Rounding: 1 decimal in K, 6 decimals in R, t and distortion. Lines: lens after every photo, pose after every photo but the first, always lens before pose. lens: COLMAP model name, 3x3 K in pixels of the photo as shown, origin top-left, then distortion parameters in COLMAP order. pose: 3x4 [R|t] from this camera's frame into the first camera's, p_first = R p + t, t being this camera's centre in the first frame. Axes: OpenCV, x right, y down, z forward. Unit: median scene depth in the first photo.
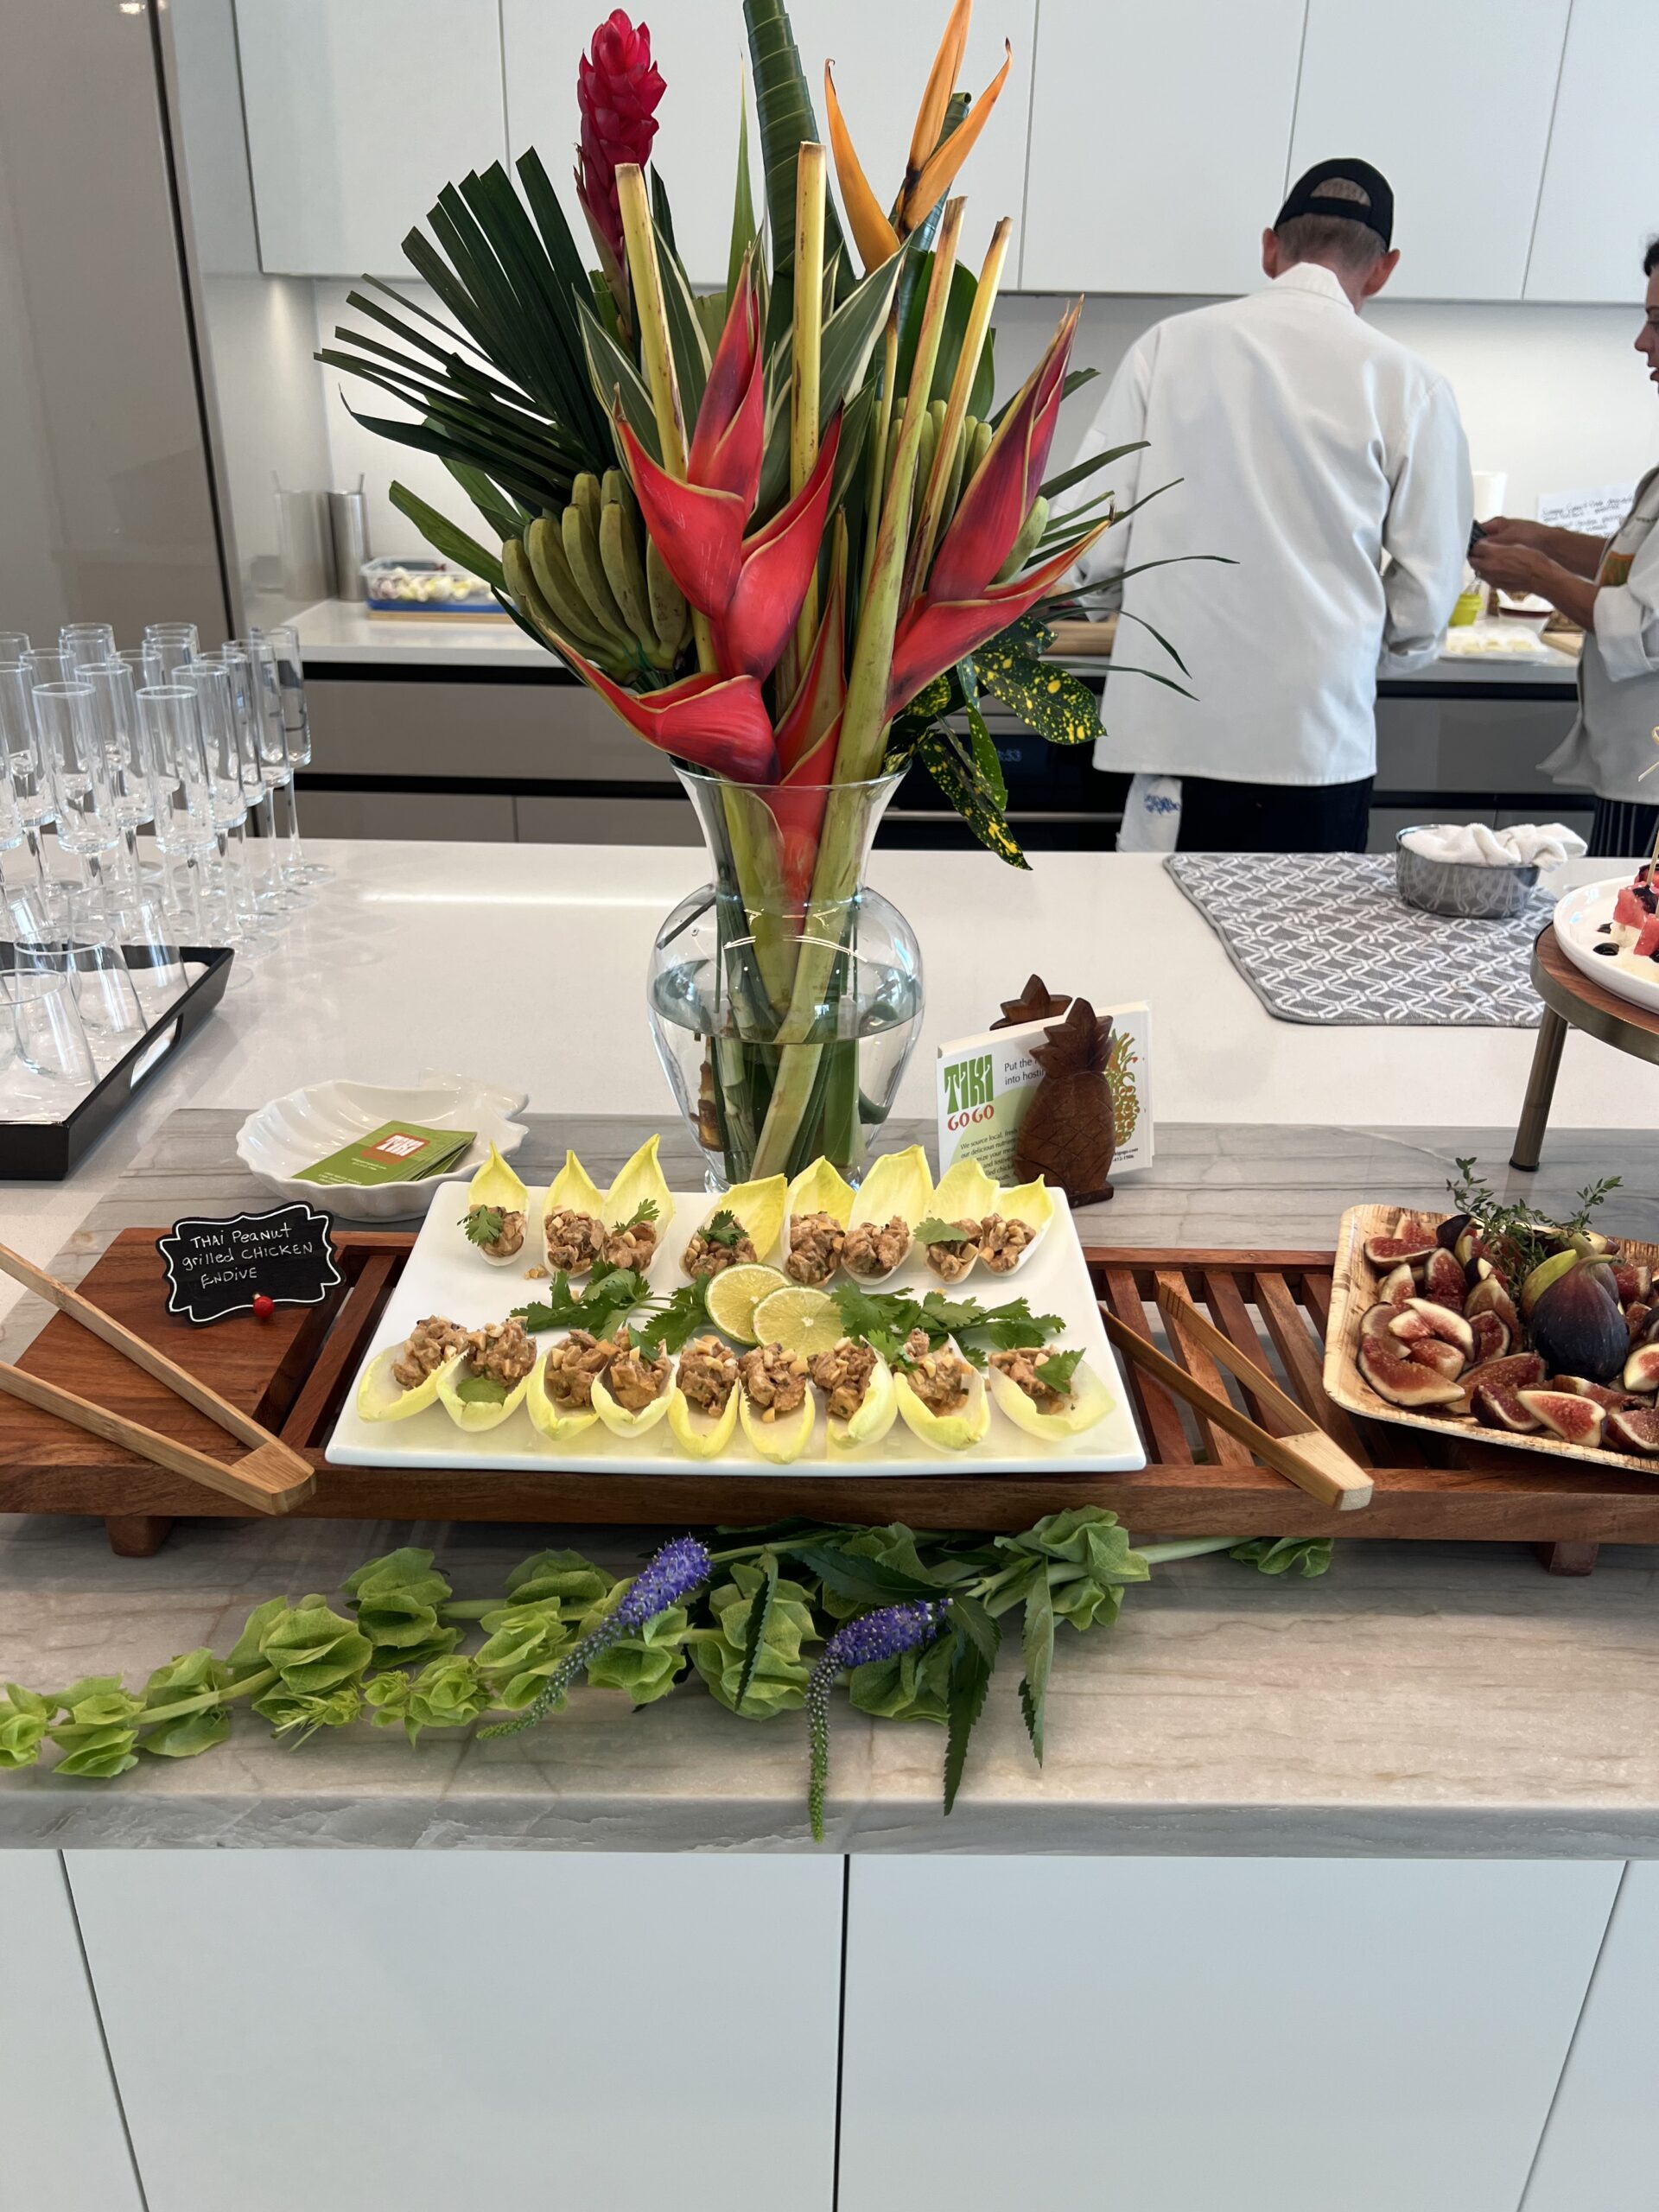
lens RADIAL K [[1689.0, 0, 763.6], [0, 1689.0, 1138.3], [0, 0, 1]] dist [0.039546, -0.031634]
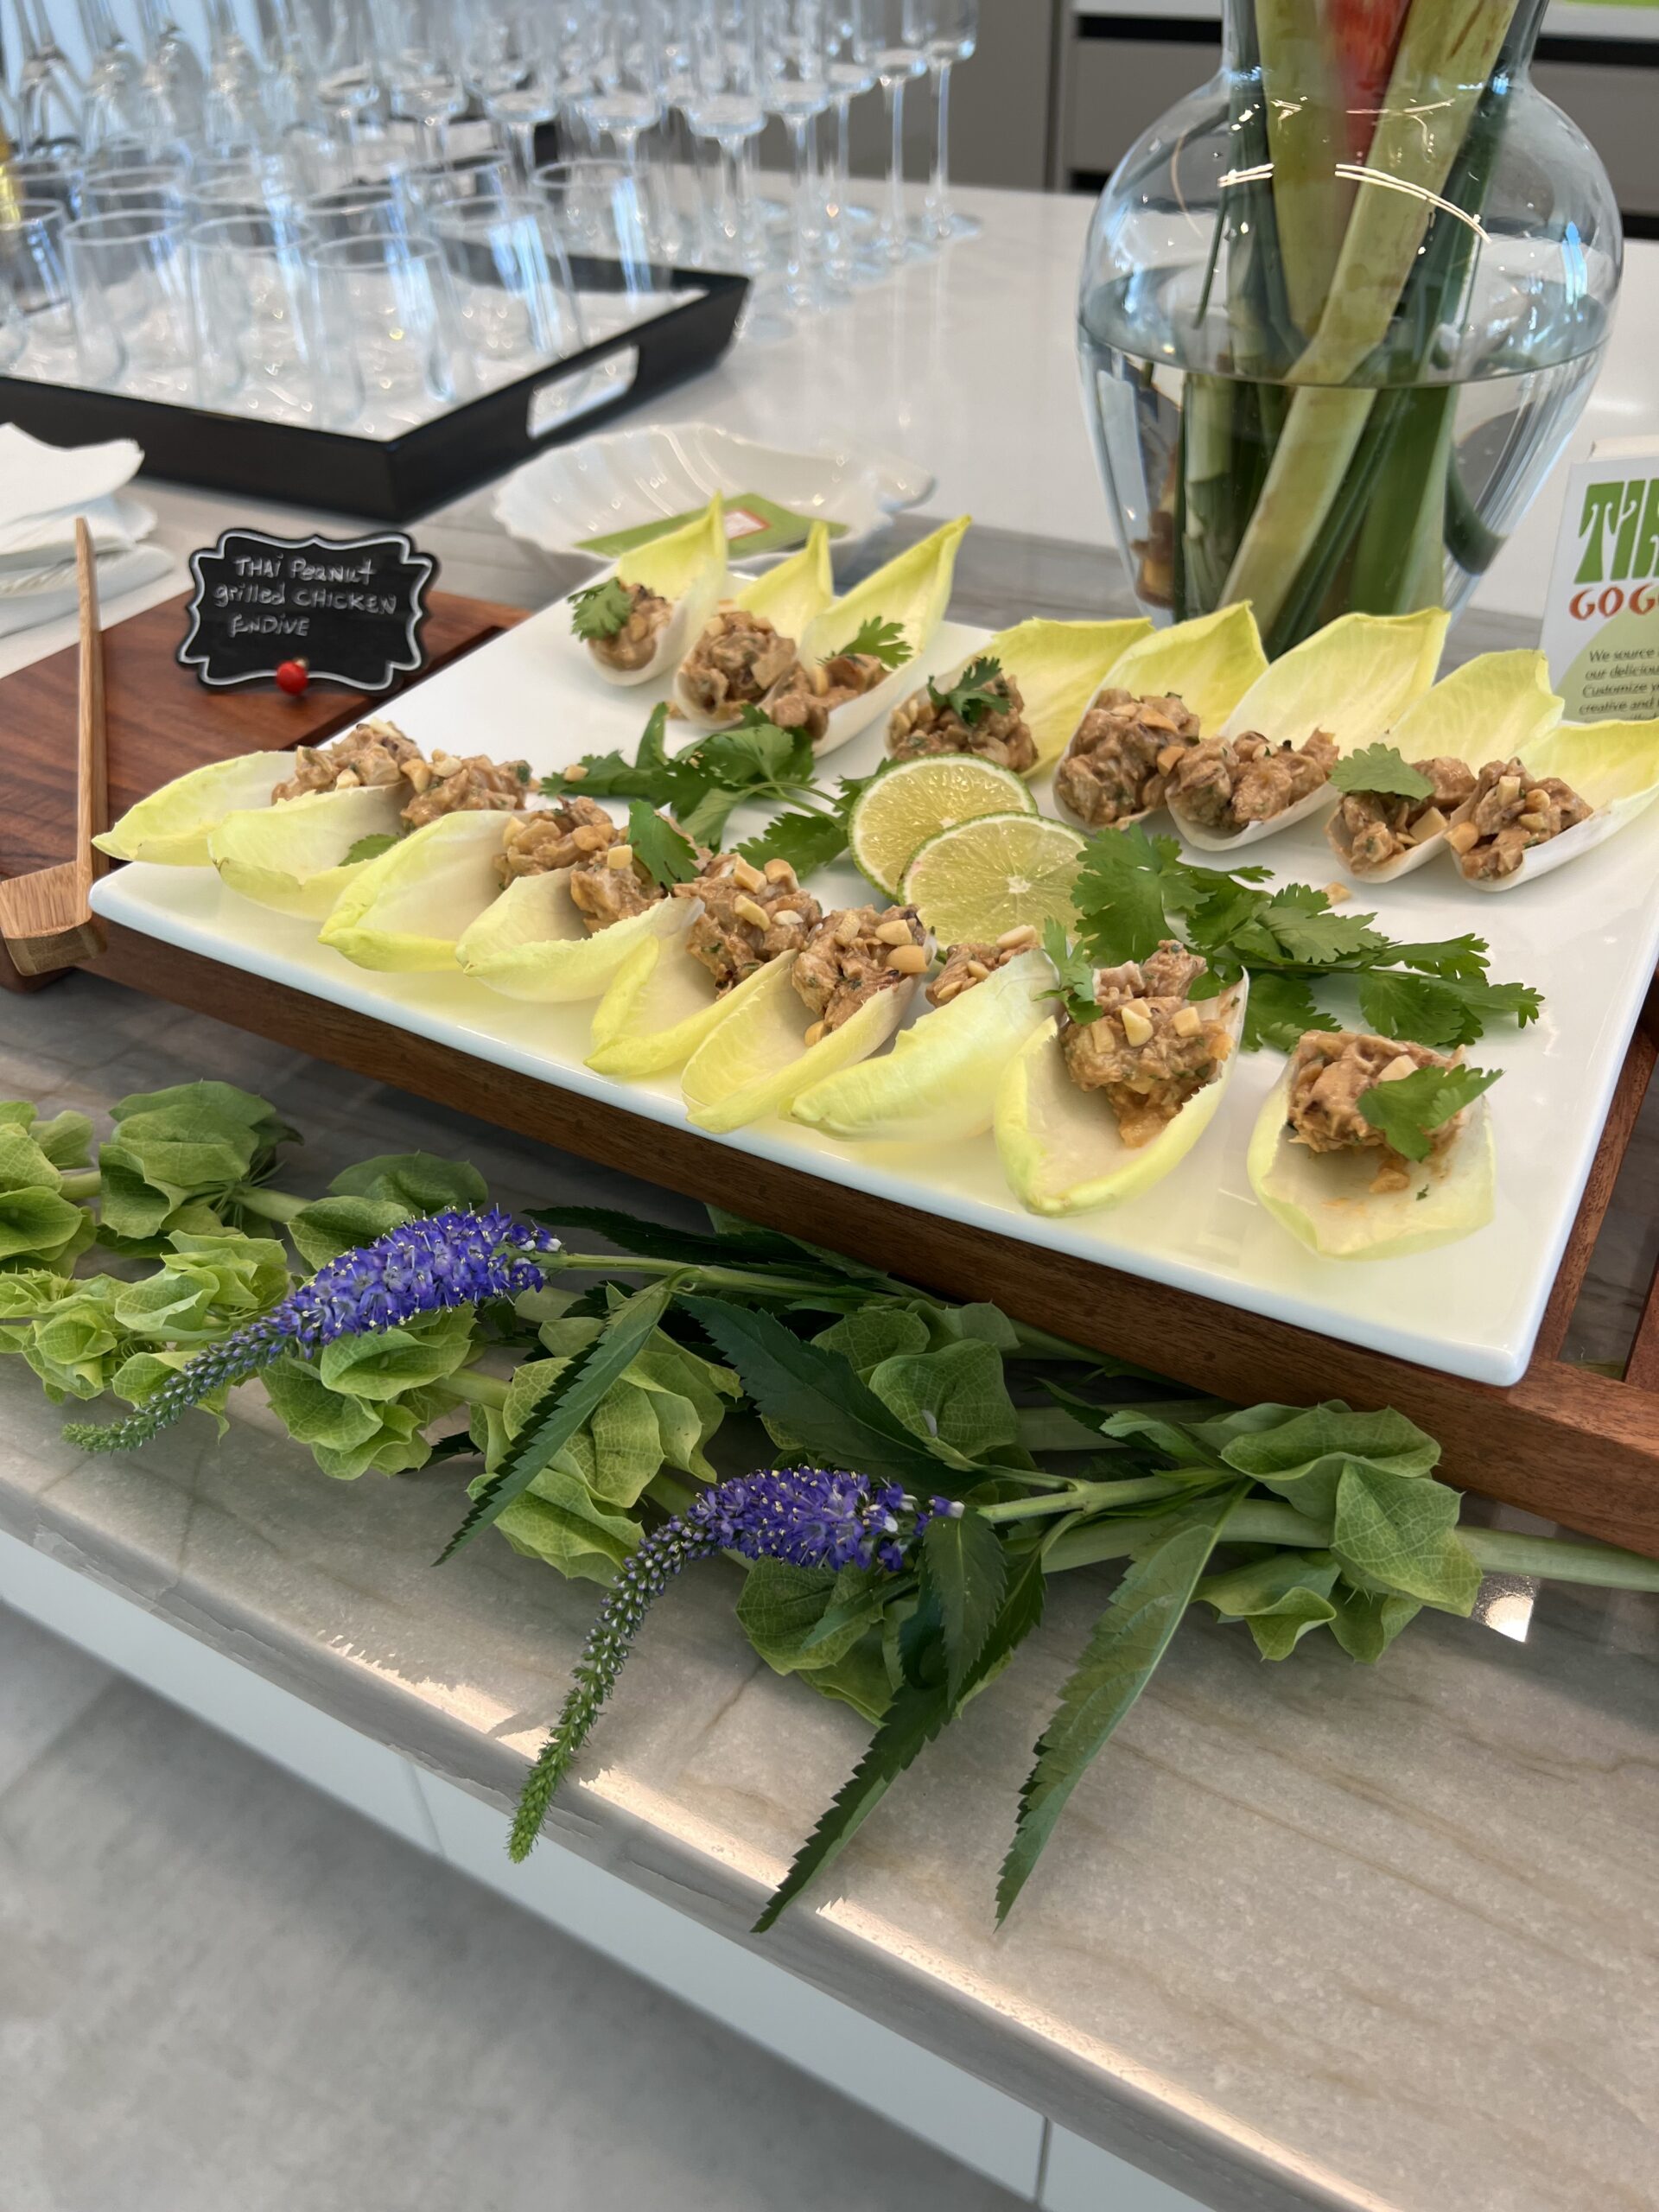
lens RADIAL K [[1689.0, 0, 763.6], [0, 1689.0, 1138.3], [0, 0, 1]] dist [0.039546, -0.031634]
pose [[0.874473, 0.284091, -0.393178, 0.173575], [-0.171142, 0.939123, 0.297924, 0.038862], [0.453880, -0.193237, 0.869858, 0.472011]]
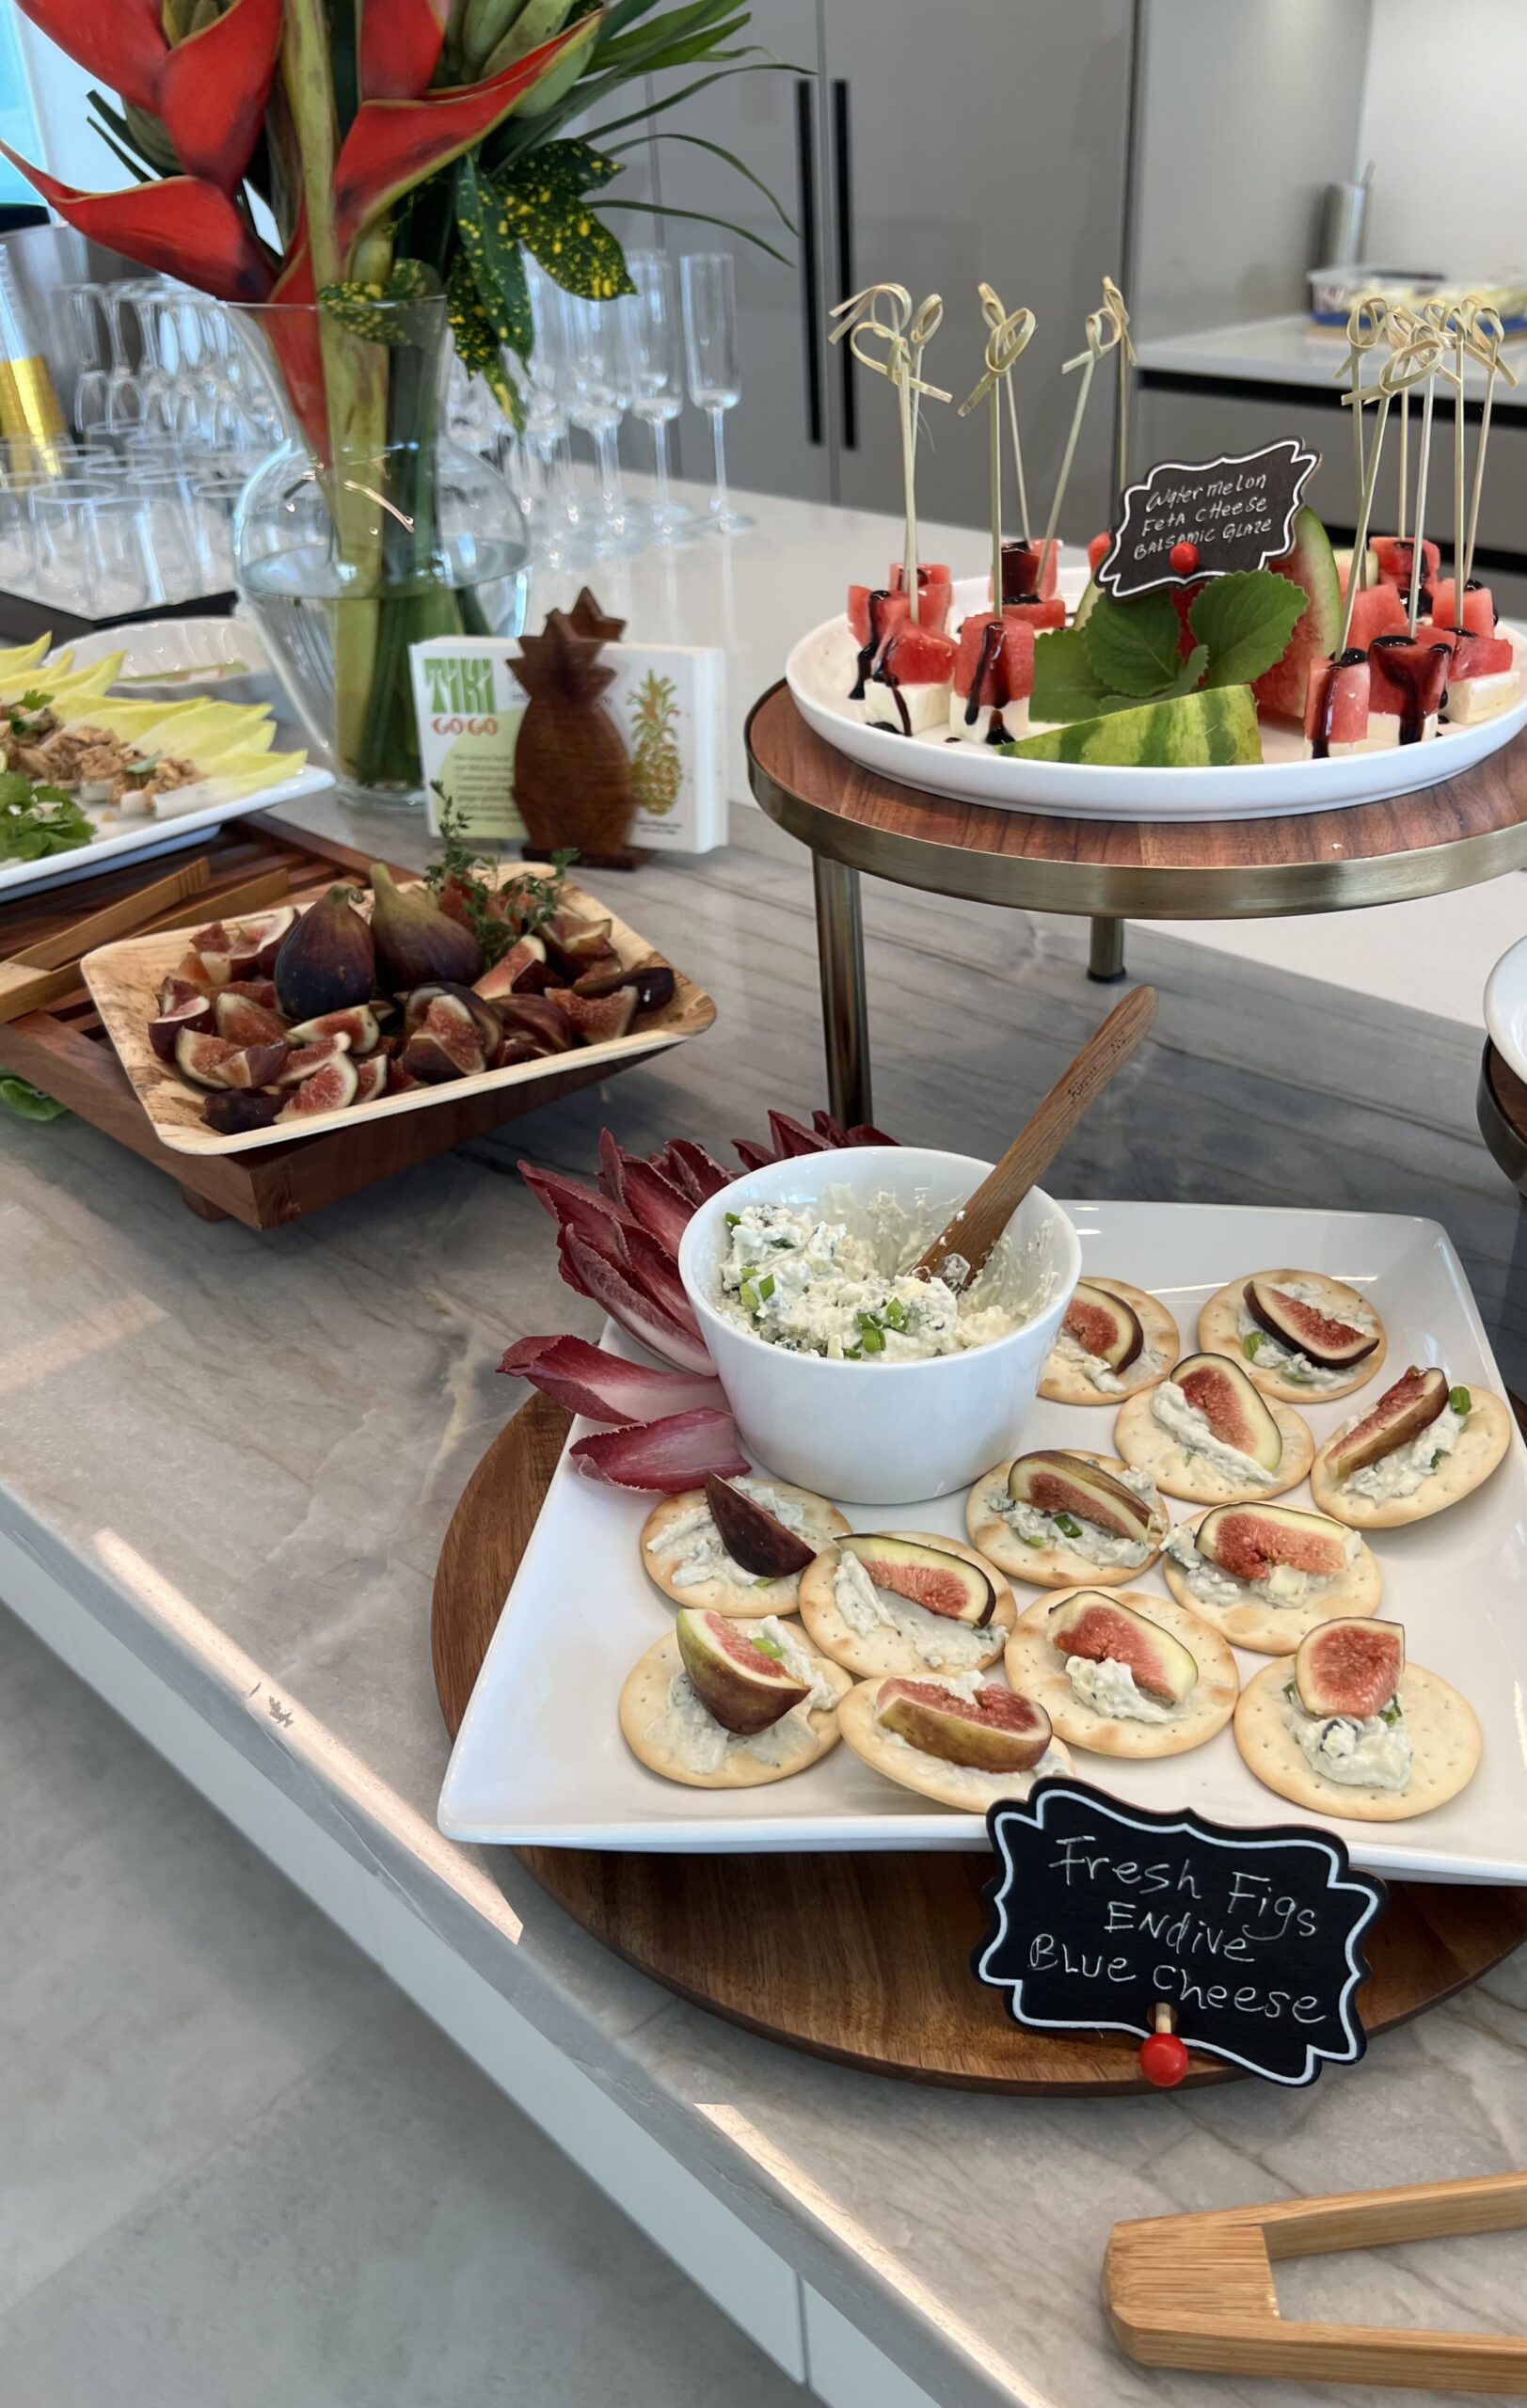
lens RADIAL K [[1813.8, 0, 763.5], [0, 1813.8, 1204.0], [0, 0, 1]] dist [-0.003276, -0.001453]
pose [[0.738546, 0.343744, -0.579990, 1.091750], [-0.267158, 0.939051, 0.216357, -0.029874], [0.619012, -0.004840, 0.785367, 0.390364]]
